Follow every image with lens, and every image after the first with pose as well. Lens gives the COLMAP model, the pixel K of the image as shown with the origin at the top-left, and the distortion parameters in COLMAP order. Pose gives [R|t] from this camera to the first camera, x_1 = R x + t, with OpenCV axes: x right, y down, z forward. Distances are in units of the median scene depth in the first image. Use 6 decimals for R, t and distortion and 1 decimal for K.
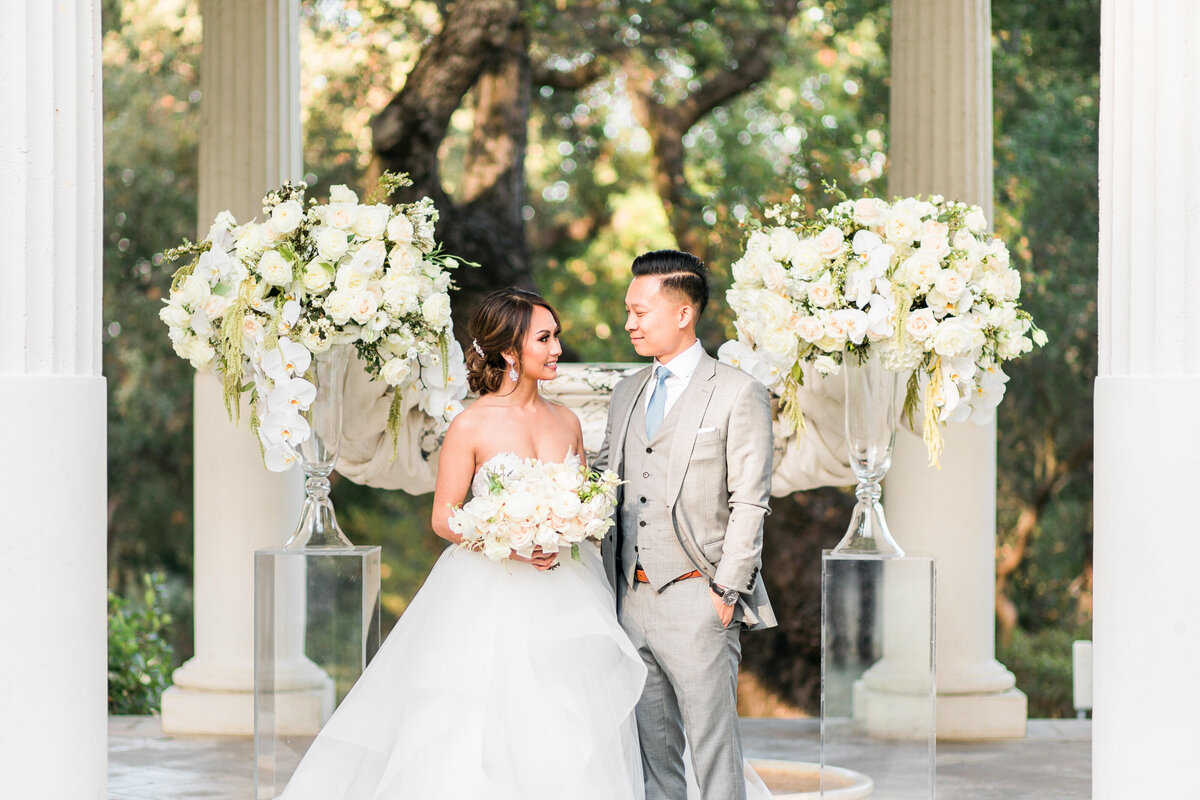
lens RADIAL K [[3010.0, 0, 562.2], [0, 3010.0, 510.1], [0, 0, 1]] dist [-0.087942, 0.000000]
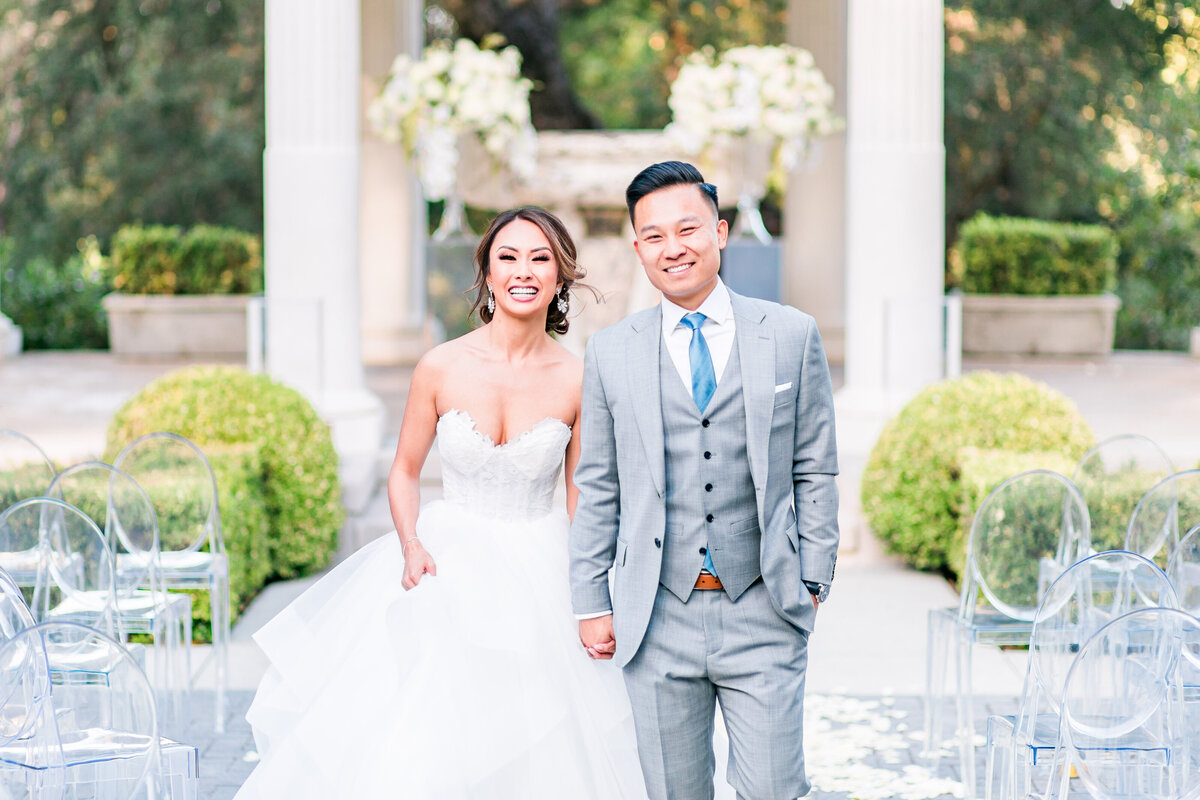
lens RADIAL K [[2863.6, 0, 595.2], [0, 2863.6, 395.1], [0, 0, 1]] dist [-0.103587, 0.000000]
pose [[0.999978, -0.004673, 0.004644, -0.001928], [0.004403, 0.998395, 0.056456, 0.007927], [-0.004901, -0.056434, 0.998394, -0.632811]]
